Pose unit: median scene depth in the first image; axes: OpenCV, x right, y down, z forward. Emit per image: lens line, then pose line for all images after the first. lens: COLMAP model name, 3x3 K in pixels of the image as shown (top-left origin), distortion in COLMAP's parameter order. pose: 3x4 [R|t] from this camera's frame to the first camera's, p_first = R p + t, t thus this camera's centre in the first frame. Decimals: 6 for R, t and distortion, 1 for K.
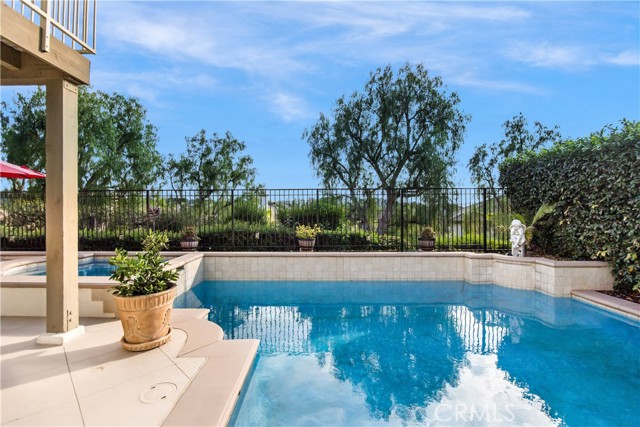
lens RADIAL K [[288.2, 0, 320.0], [0, 288.2, 213.5], [0, 0, 1]] dist [-0.021774, 0.000004]
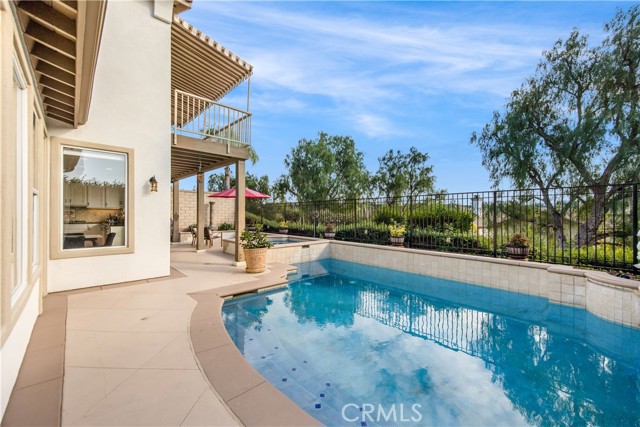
lens RADIAL K [[257.7, 0, 320.0], [0, 257.7, 213.5], [0, 0, 1]] dist [0.001248, 0.000206]
pose [[0.684120, 0.004131, -0.729357, 0.533324], [-0.012613, 0.999901, -0.006168, -0.001302], [0.729260, 0.013419, 0.684105, -0.012534]]
